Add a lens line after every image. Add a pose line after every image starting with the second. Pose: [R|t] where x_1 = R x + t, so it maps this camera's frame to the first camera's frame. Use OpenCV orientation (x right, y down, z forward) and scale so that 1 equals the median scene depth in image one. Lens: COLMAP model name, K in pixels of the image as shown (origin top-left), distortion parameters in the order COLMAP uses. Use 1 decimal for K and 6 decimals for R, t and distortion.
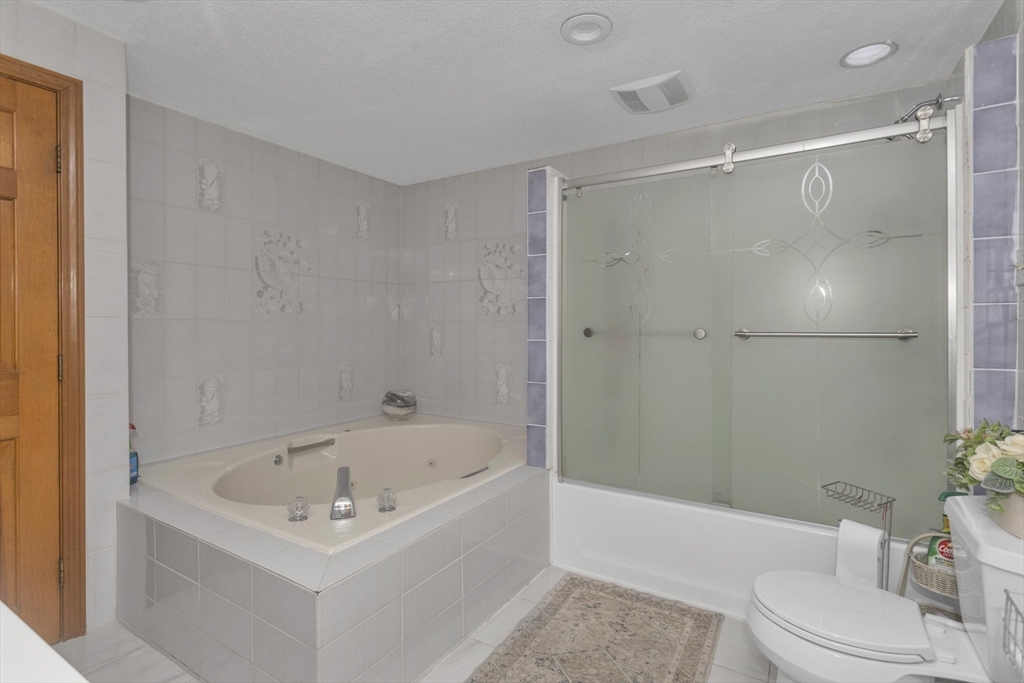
lens RADIAL K [[497.0, 0, 516.8], [0, 497.0, 342.0], [0, 0, 1]] dist [-0.000553, 0.002679]
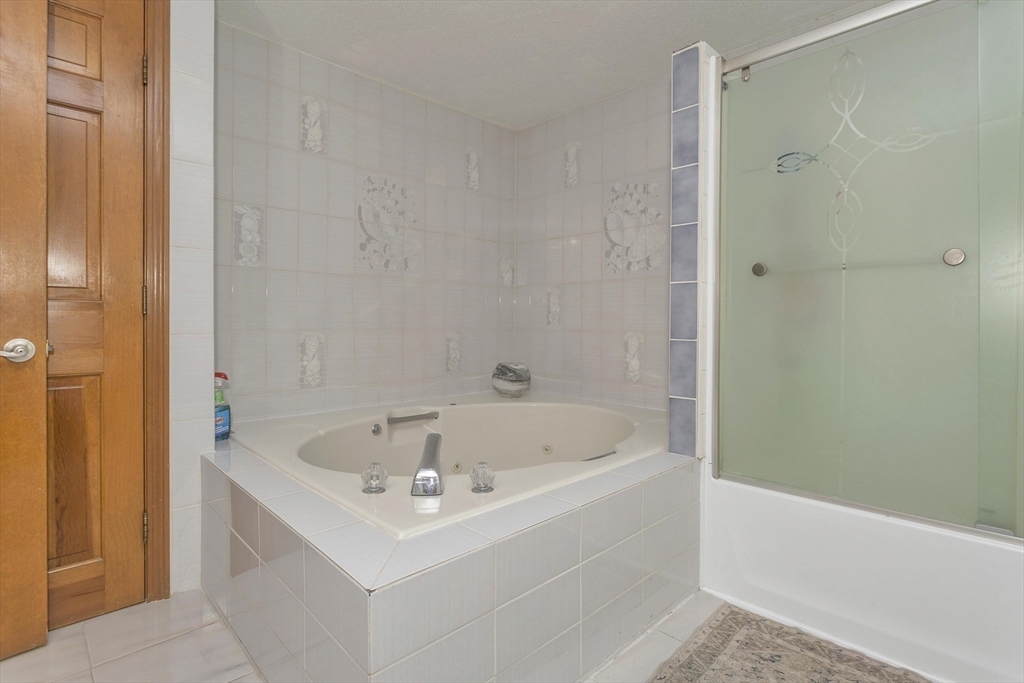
lens RADIAL K [[481.7, 0, 515.0], [0, 481.7, 334.5], [0, 0, 1]] dist [-0.013699, 0.001123]
pose [[0.968305, 0.004004, -0.249740, -0.025329], [-0.012962, 0.999330, -0.034239, 0.103691], [0.249435, 0.036391, 0.967708, 0.243338]]
